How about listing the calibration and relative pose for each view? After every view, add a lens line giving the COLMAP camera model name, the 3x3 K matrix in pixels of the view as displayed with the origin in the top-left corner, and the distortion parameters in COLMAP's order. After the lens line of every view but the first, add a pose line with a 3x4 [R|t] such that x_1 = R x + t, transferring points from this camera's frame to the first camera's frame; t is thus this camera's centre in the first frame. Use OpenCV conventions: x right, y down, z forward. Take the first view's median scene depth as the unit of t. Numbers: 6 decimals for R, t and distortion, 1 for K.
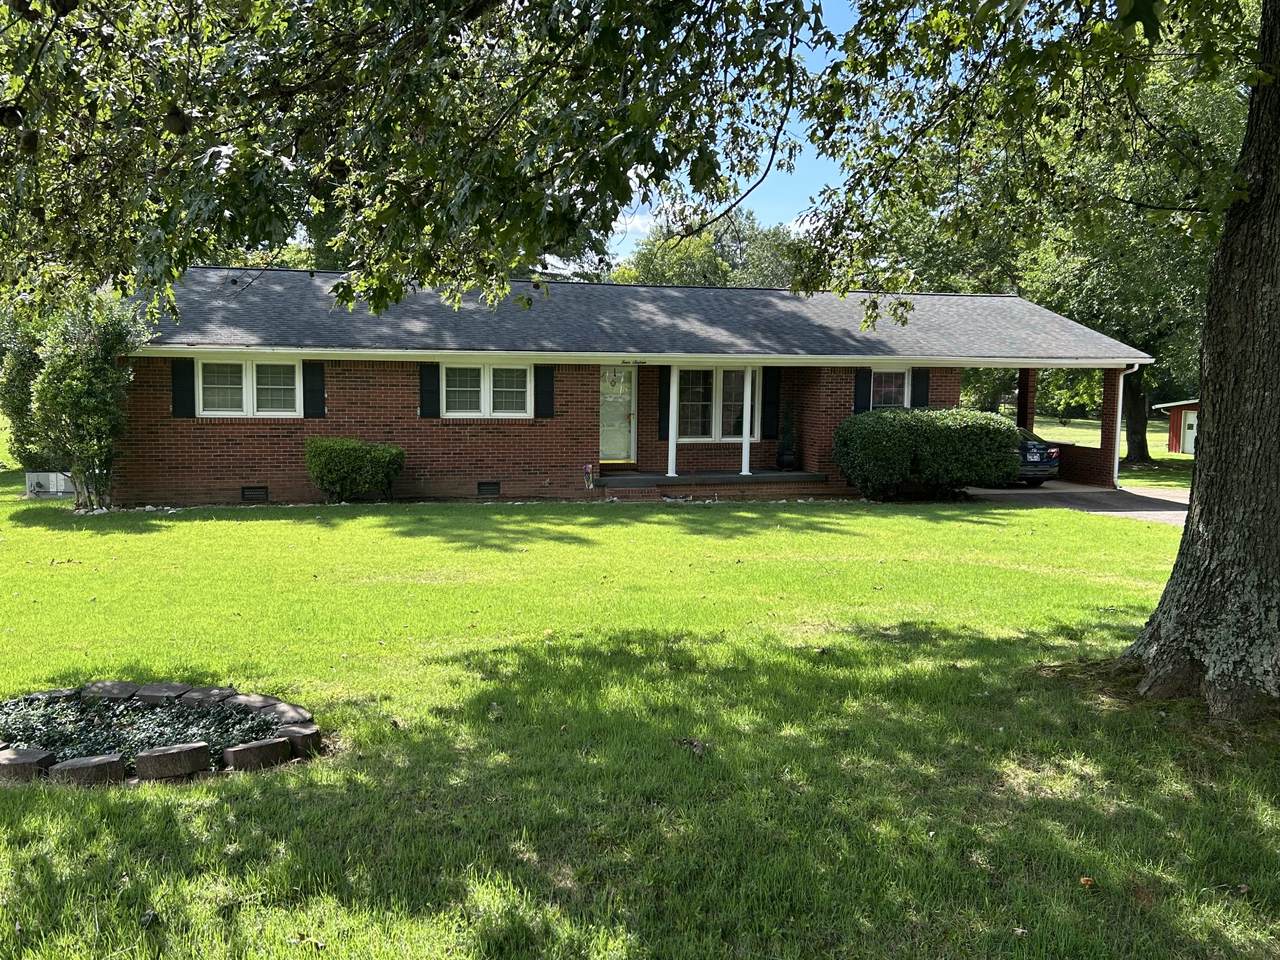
lens RADIAL K [[1192.6, 0, 640.0], [0, 1192.6, 480.0], [0, 0, 1]] dist [0.122077, -0.153686]
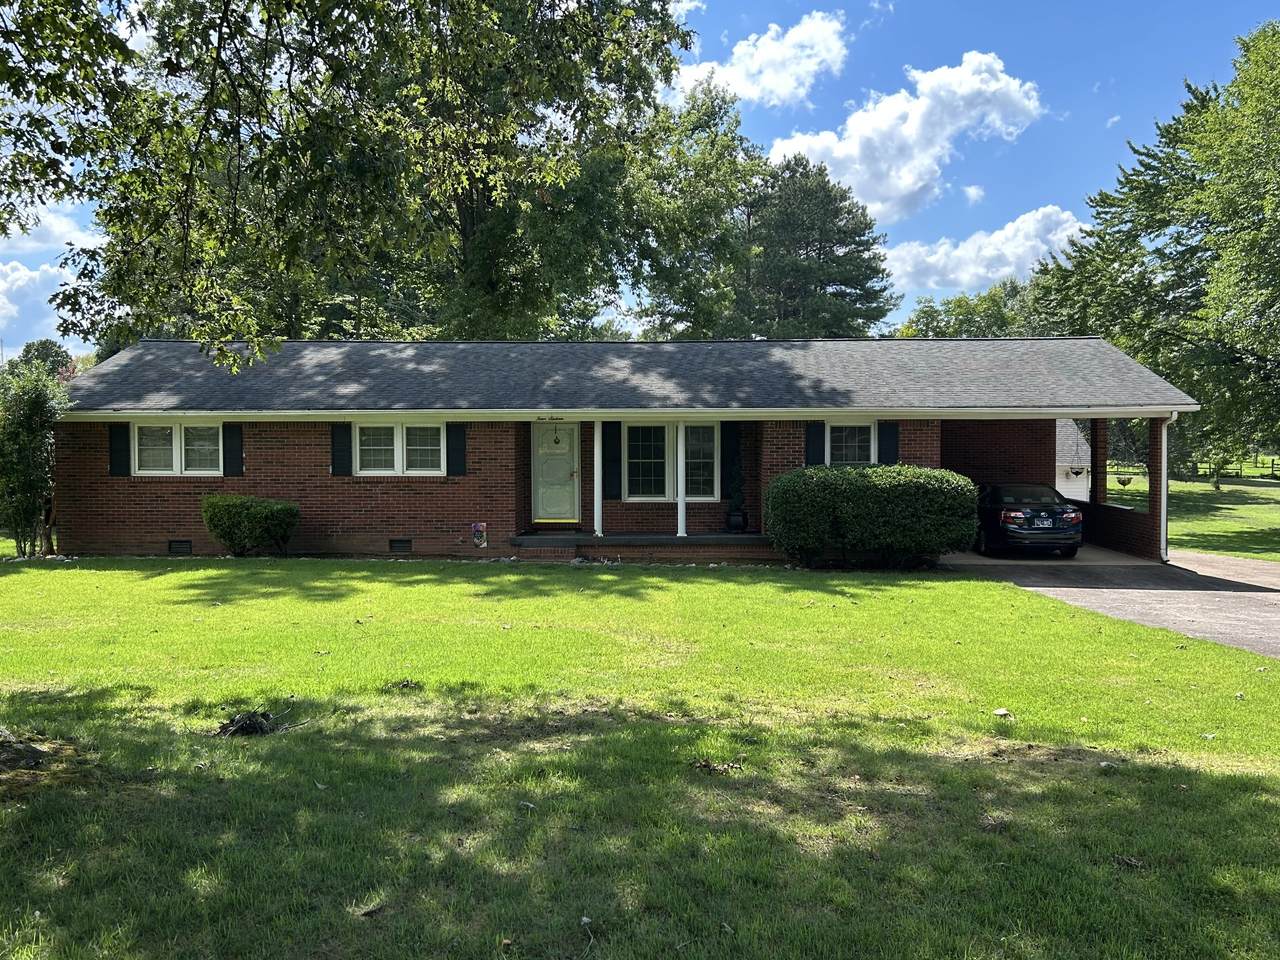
lens RADIAL K [[1192.6, 0, 640.0], [0, 1192.6, 480.0], [0, 0, 1]] dist [0.122077, -0.153686]
pose [[0.943689, 0.000323, -0.330834, 0.397859], [-0.016622, 0.998783, -0.046438, -0.004689], [0.330417, 0.049322, 0.942546, 0.110544]]
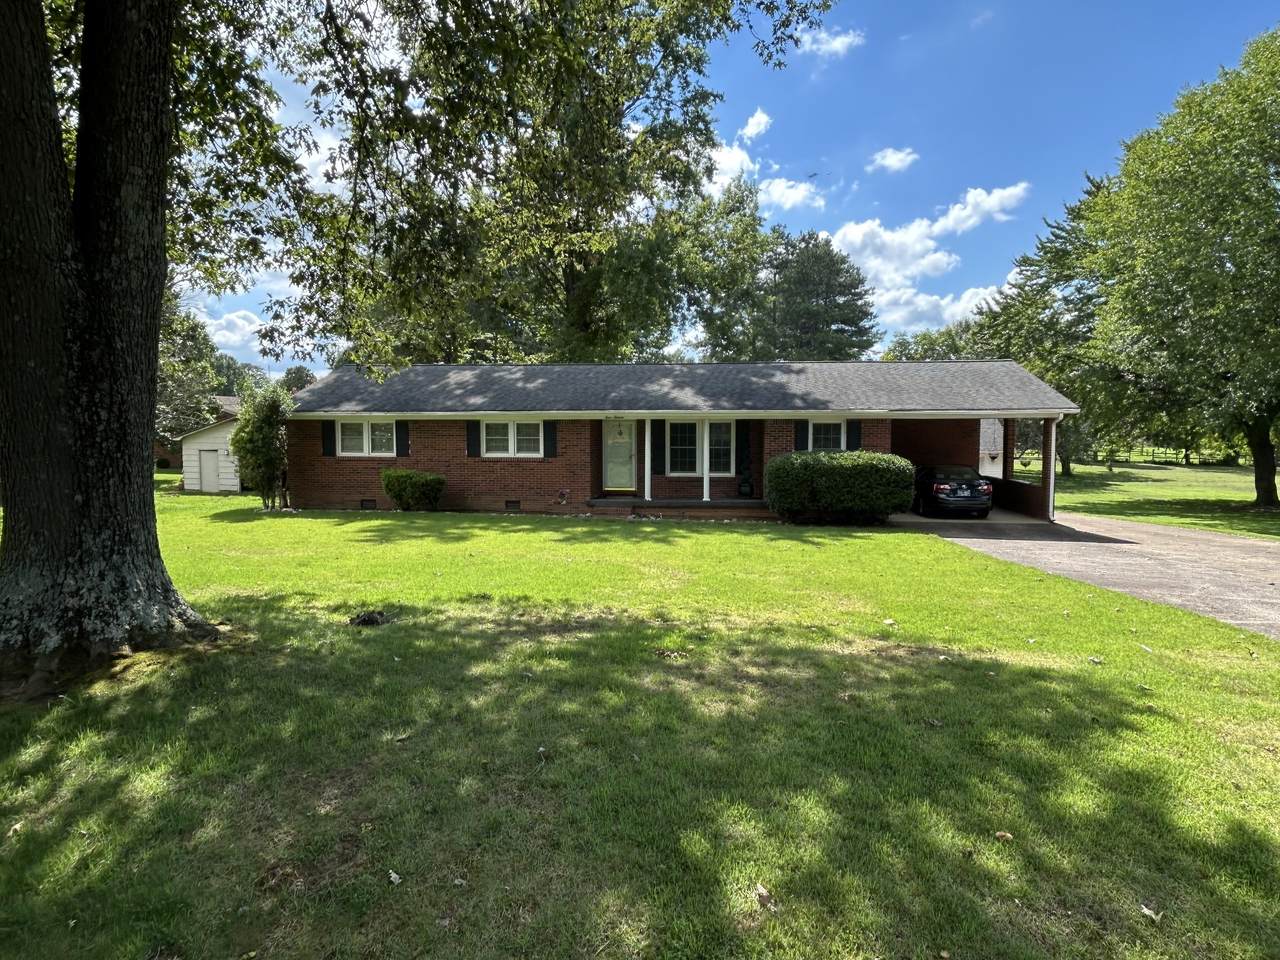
lens RADIAL K [[832.8, 0, 637.4], [0, 832.8, 503.3], [0, 0, 1]] dist [0.019110, -0.000001]
pose [[0.915570, 0.025363, -0.401359, 0.425017], [-0.025861, 0.999657, 0.004178, -0.003339], [0.401327, 0.006554, 0.915912, 0.121284]]
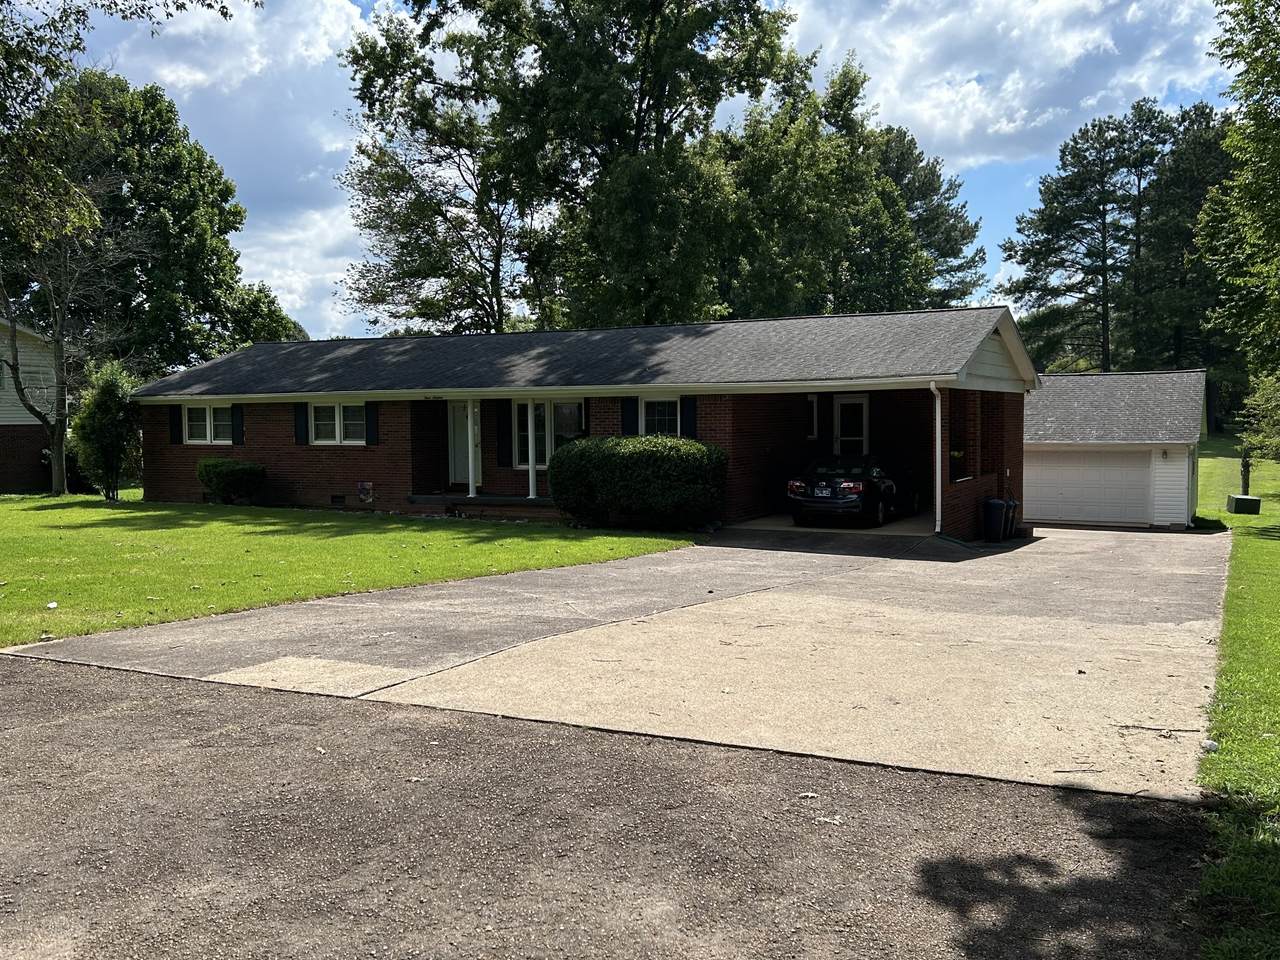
lens RADIAL K [[1192.6, 0, 640.0], [0, 1192.6, 480.0], [0, 0, 1]] dist [0.122077, -0.153686]
pose [[0.706633, 0.017791, -0.707356, 0.999033], [-0.046569, 0.998686, -0.021403, -0.002165], [0.706046, 0.048066, 0.706533, 0.323973]]
